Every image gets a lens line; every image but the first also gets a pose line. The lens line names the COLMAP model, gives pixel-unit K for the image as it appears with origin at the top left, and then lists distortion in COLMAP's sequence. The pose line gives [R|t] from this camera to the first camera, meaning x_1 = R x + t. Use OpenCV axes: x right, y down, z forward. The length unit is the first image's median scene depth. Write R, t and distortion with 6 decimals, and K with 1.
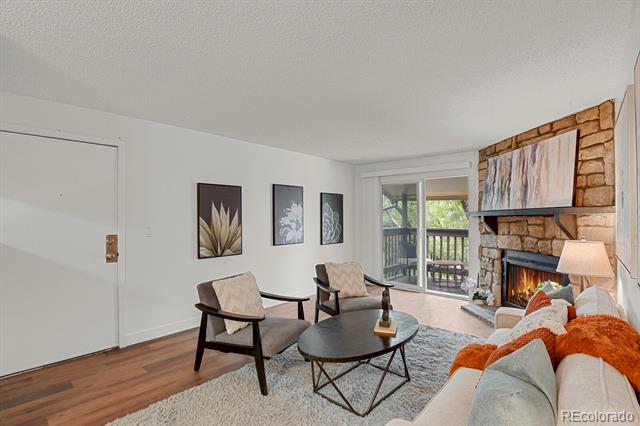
lens RADIAL K [[312.4, 0, 321.8], [0, 312.4, 215.3], [0, 0, 1]] dist [-0.024622, -0.003804]
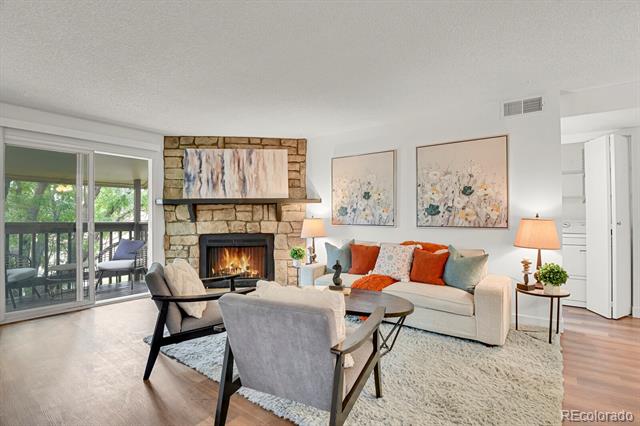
lens RADIAL K [[312.4, 0, 321.8], [0, 312.4, 215.3], [0, 0, 1]] dist [-0.024622, -0.003804]
pose [[-0.067455, 0.010051, 0.997672, -0.606646], [-0.002946, 0.999943, -0.010273, 0.057053], [-0.997718, -0.003633, -0.067422, 0.726412]]
